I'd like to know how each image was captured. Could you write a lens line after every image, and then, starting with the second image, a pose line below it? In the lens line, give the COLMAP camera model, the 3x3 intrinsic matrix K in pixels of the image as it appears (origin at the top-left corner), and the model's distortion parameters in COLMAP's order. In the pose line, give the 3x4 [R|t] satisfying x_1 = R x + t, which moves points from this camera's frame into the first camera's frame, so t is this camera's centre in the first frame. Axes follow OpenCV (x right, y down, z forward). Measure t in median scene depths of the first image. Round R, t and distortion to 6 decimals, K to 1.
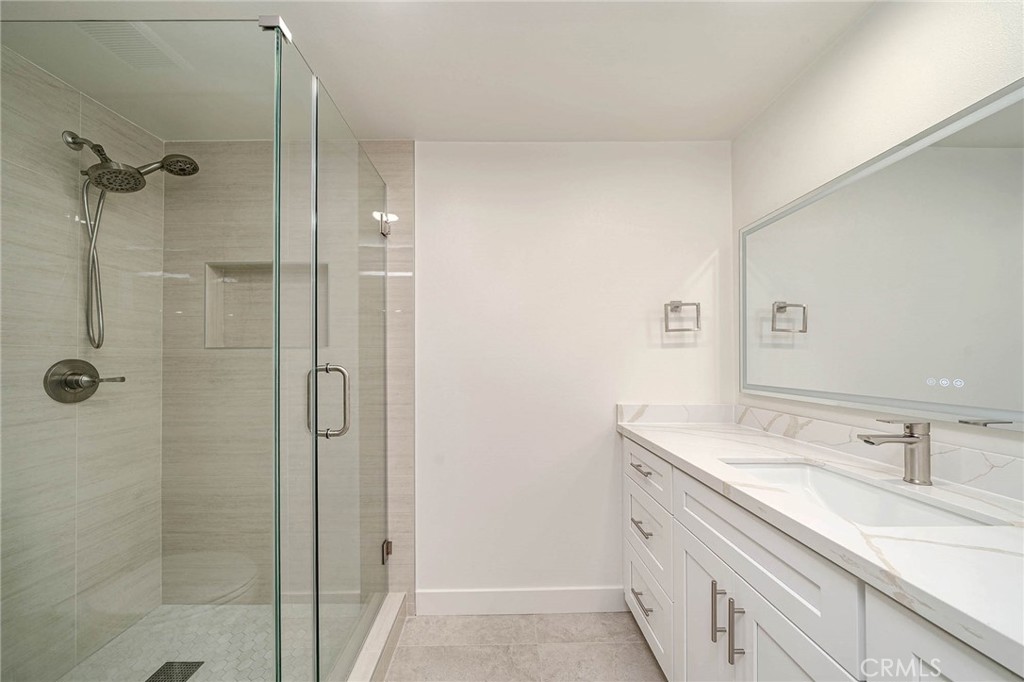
lens RADIAL K [[354.0, 0, 503.7], [0, 354.0, 352.1], [0, 0, 1]] dist [-0.004201, 0.000095]
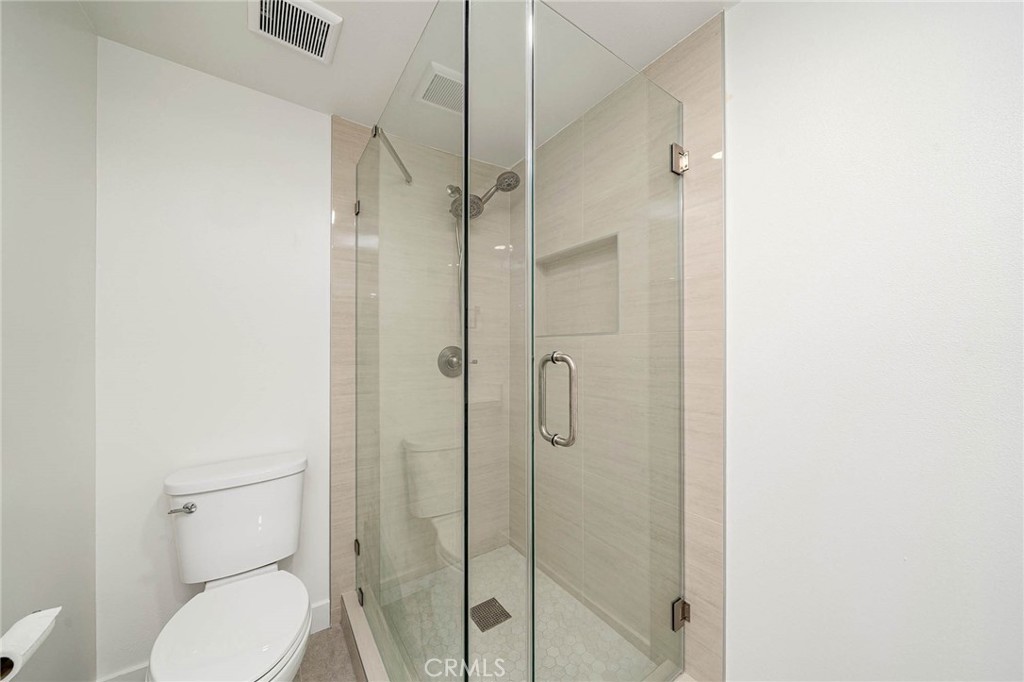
lens RADIAL K [[354.0, 0, 514.2], [0, 354.0, 346.5], [0, 0, 1]] dist [-0.004201, 0.000095]
pose [[0.572606, 0.001742, -0.819829, 0.061304], [0.010844, 0.999894, 0.009699, 0.008702], [0.819759, -0.014444, 0.572526, 0.314301]]
